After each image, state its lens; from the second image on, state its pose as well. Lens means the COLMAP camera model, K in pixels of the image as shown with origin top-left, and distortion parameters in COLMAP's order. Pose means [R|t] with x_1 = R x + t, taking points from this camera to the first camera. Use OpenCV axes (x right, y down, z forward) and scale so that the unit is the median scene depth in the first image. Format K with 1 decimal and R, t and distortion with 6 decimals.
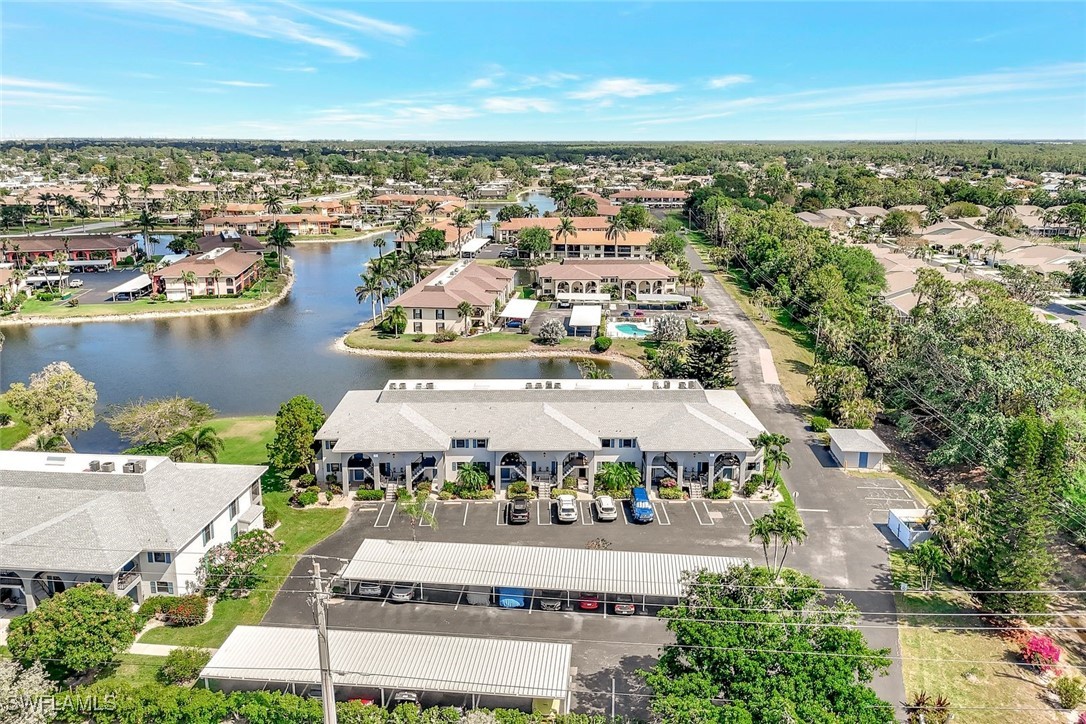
lens RADIAL K [[790.3, 0, 543.0], [0, 790.3, 362.0], [0, 0, 1]] dist [0.060752, -0.001958]
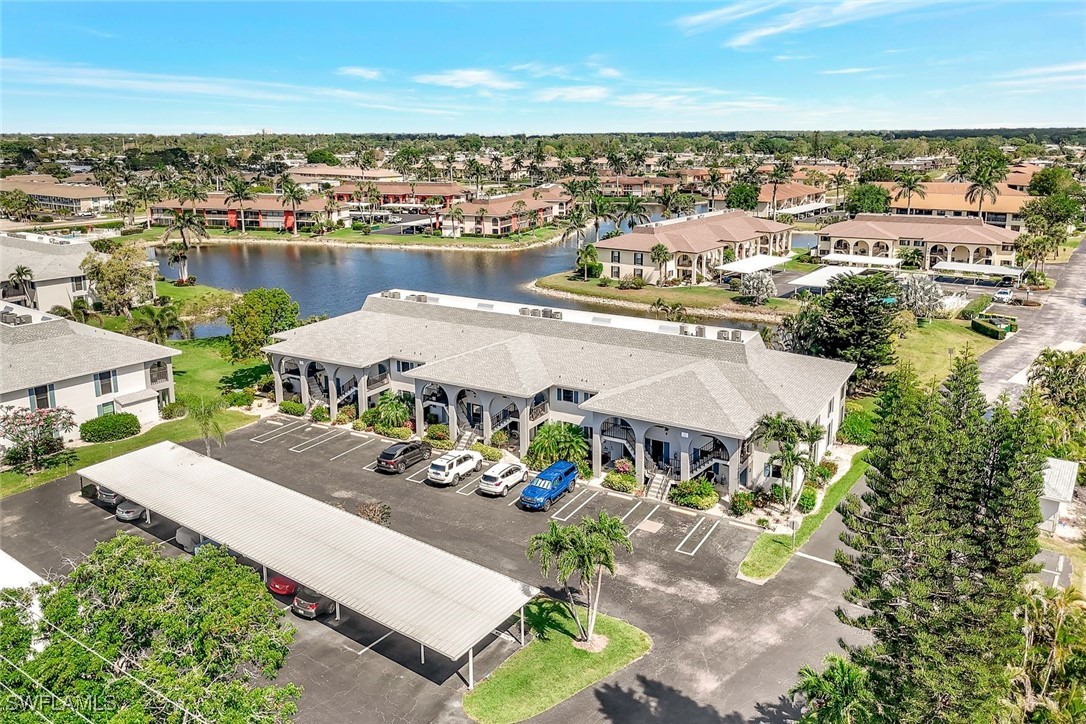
lens RADIAL K [[790.3, 0, 543.0], [0, 790.3, 362.0], [0, 0, 1]] dist [0.060752, -0.001958]
pose [[0.861977, 0.137457, -0.487957, 0.177790], [-0.130014, 0.990286, 0.049292, 0.018202], [0.489993, 0.020953, 0.871475, 0.168538]]
